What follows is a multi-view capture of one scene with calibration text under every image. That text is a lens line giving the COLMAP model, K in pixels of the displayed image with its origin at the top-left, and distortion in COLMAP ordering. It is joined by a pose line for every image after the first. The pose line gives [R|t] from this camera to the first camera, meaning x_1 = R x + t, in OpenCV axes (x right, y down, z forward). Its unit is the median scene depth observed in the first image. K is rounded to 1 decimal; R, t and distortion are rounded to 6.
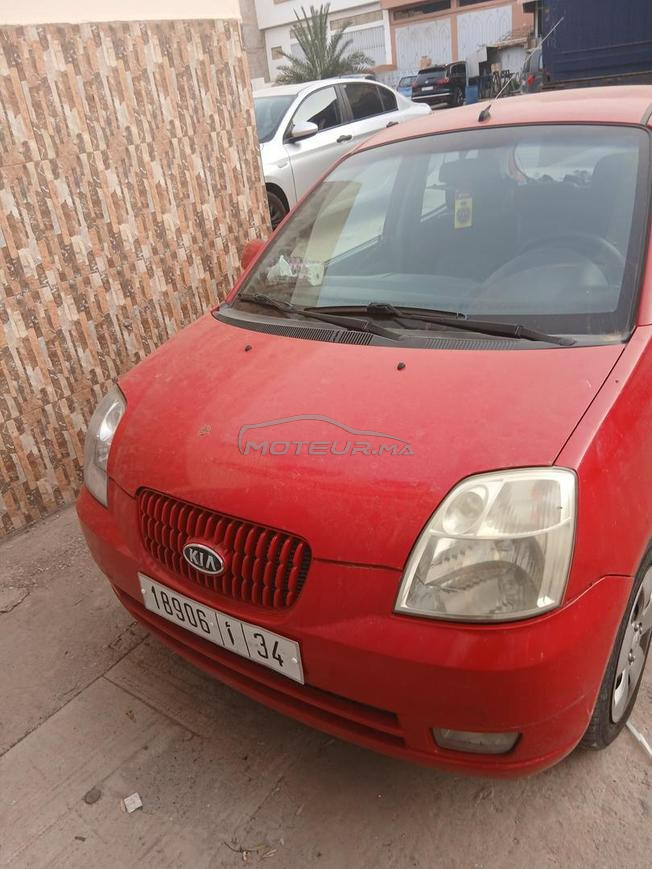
lens RADIAL K [[672.6, 0, 326.0], [0, 672.6, 434.5], [0, 0, 1]] dist [0.090941, -0.189524]
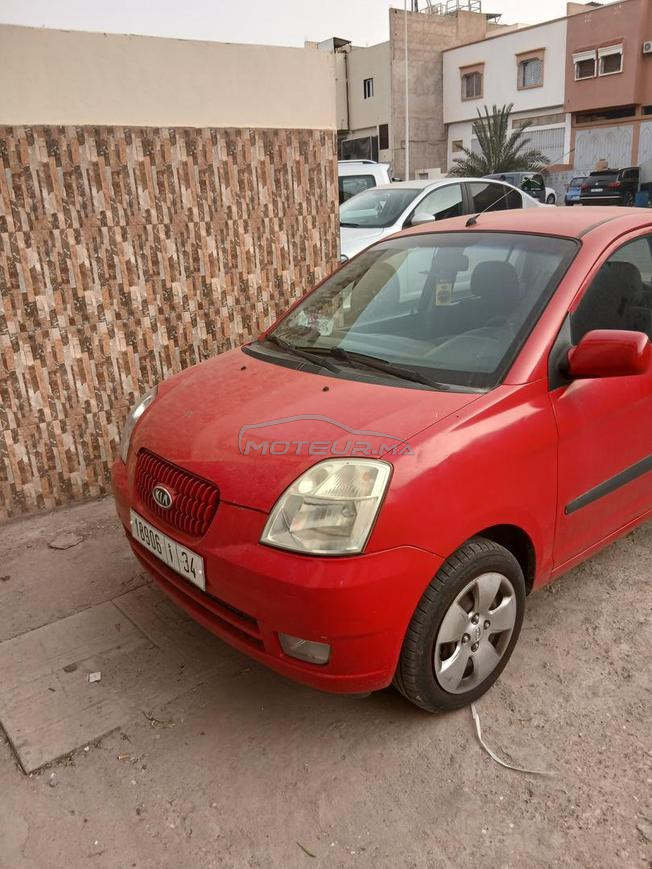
lens RADIAL K [[672.6, 0, 326.0], [0, 672.6, 434.5], [0, 0, 1]] dist [0.090941, -0.189524]
pose [[0.967033, 0.151912, -0.204376, 0.225507], [-0.172612, 0.981096, -0.087494, 0.061672], [0.187221, 0.119887, 0.974975, -0.188871]]
